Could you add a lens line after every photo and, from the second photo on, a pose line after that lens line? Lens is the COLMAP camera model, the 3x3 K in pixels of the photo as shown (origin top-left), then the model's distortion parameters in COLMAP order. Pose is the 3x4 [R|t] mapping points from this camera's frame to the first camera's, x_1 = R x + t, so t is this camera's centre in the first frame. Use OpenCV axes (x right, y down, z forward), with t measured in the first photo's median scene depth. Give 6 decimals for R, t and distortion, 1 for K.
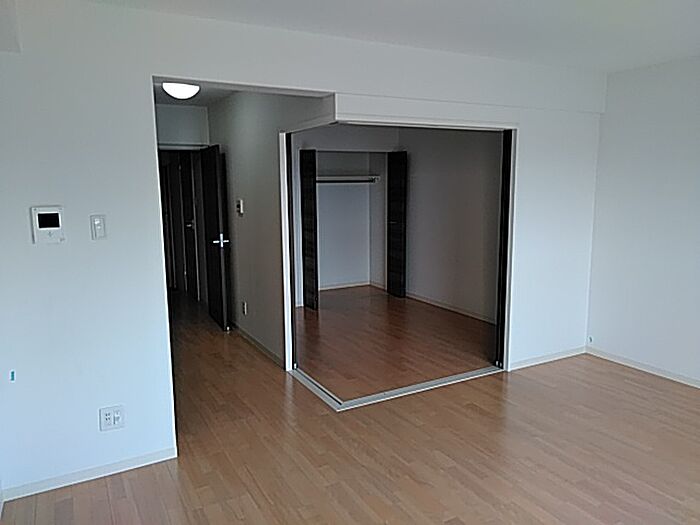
lens RADIAL K [[524.6, 0, 352.8], [0, 524.6, 260.8], [0, 0, 1]] dist [0.010561, -0.004279]
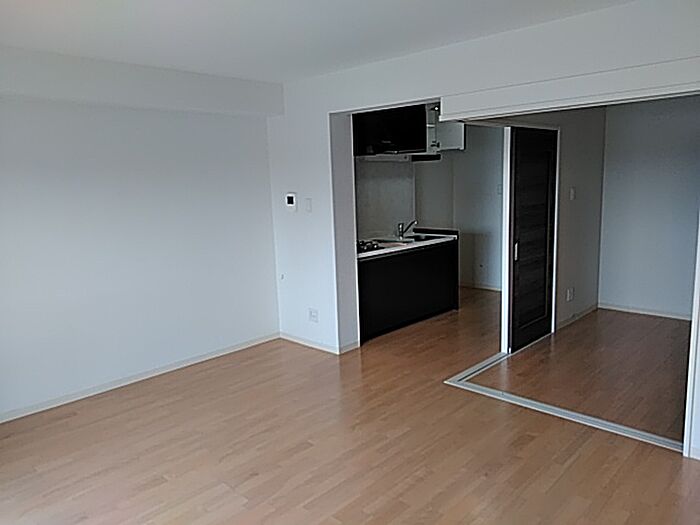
lens RADIAL K [[524.6, 0, 348.4], [0, 524.6, 264.0], [0, 0, 1]] dist [0.010561, -0.004279]
pose [[0.285416, 0.154678, -0.945840, 0.893466], [-0.116854, 0.985144, 0.125844, -0.075787], [0.951253, 0.074607, 0.299250, 0.430672]]
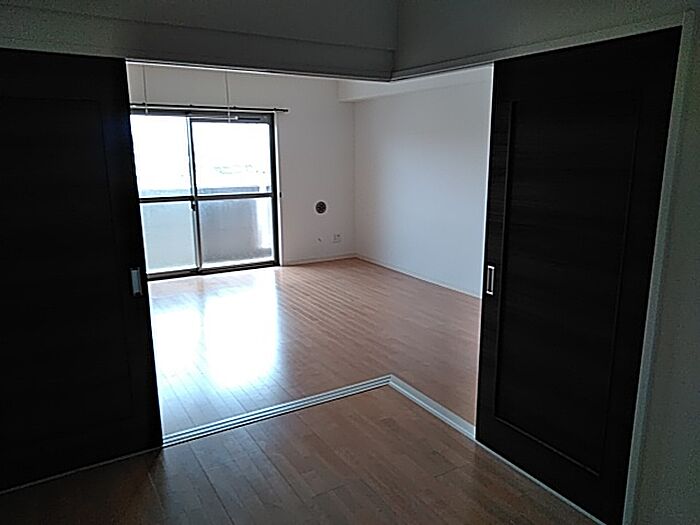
lens RADIAL K [[524.6, 0, 346.4], [0, 524.6, 282.8], [0, 0, 1]] dist [0.010561, -0.004279]
pose [[-0.999841, 0.011956, -0.013263, 0.065330], [0.005839, 0.920816, 0.389955, -0.257222], [0.016875, 0.389815, -0.920739, 1.777651]]
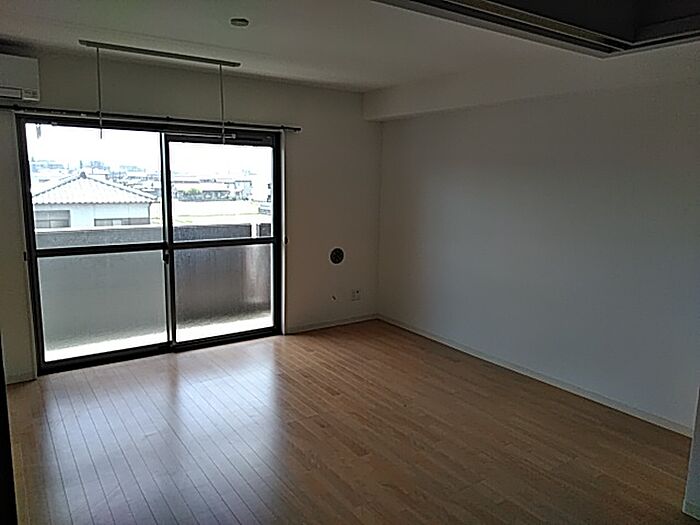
lens RADIAL K [[524.6, 0, 349.9], [0, 524.6, 262.2], [0, 0, 1]] dist [0.010561, -0.004279]
pose [[-0.996626, 0.002061, -0.082045, 0.208605], [-0.023580, 0.950343, 0.310309, -0.201223], [0.078611, 0.311197, -0.947089, 1.305099]]
